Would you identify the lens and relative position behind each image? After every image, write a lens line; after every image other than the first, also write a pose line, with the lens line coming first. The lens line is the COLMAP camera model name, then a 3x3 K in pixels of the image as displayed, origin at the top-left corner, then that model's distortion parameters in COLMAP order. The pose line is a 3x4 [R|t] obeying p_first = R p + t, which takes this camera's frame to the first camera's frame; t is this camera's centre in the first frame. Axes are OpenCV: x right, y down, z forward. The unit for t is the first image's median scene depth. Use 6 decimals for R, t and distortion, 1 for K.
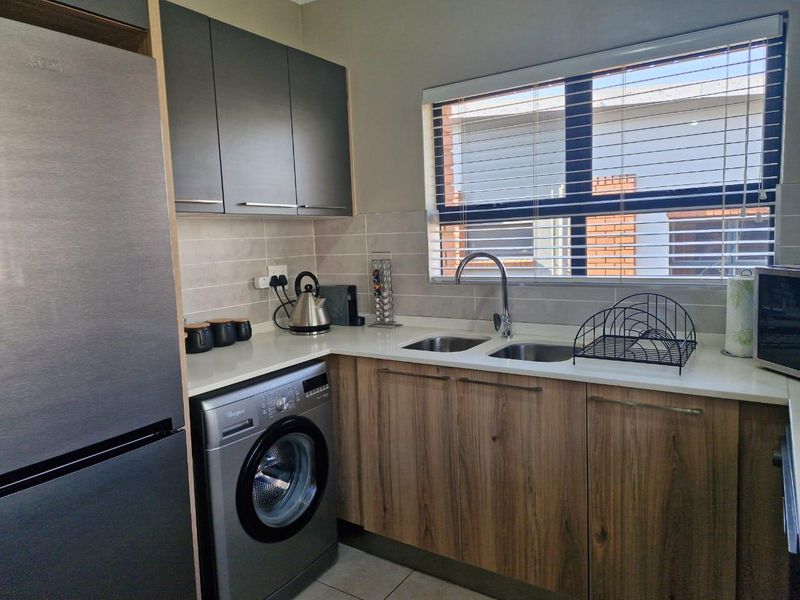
lens RADIAL K [[529.4, 0, 393.3], [0, 529.4, 297.9], [0, 0, 1]] dist [-0.000907, -0.008228]
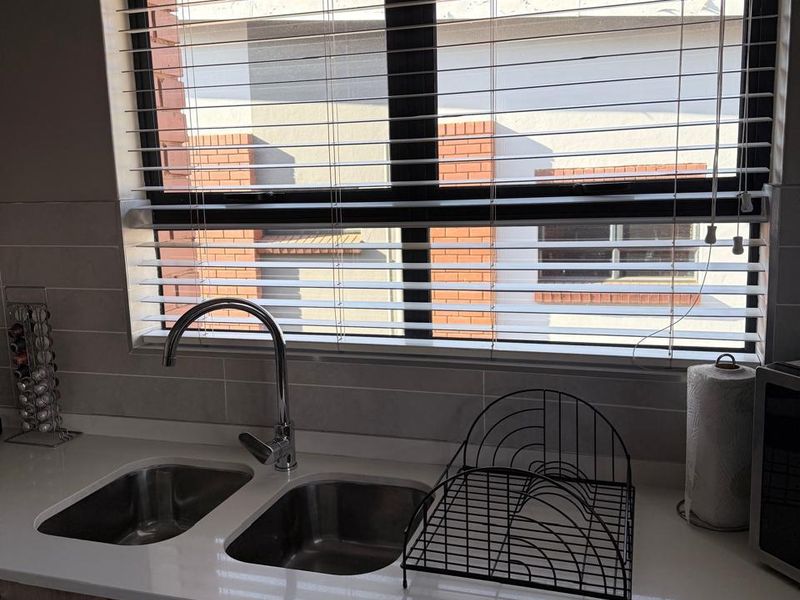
lens RADIAL K [[717.3, 0, 402.7], [0, 717.3, 301.4], [0, 0, 1]] dist [0.052084, -0.049934]
pose [[0.952529, -0.033679, 0.302579, 0.104791], [0.024536, 0.999122, 0.033970, -0.089356], [-0.303457, -0.024934, 0.952519, 0.283043]]
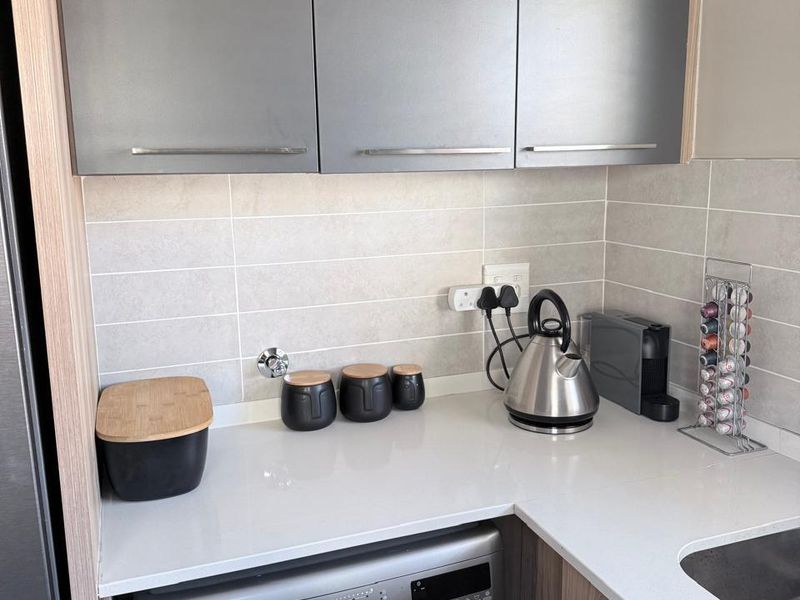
lens RADIAL K [[717.3, 0, 400.2], [0, 717.3, 303.2], [0, 0, 1]] dist [0.052084, -0.049934]
pose [[0.806817, 0.132461, -0.575760, 0.097184], [-0.077357, 0.989837, 0.119324, -0.102930], [0.585715, -0.051734, 0.808865, 0.421796]]
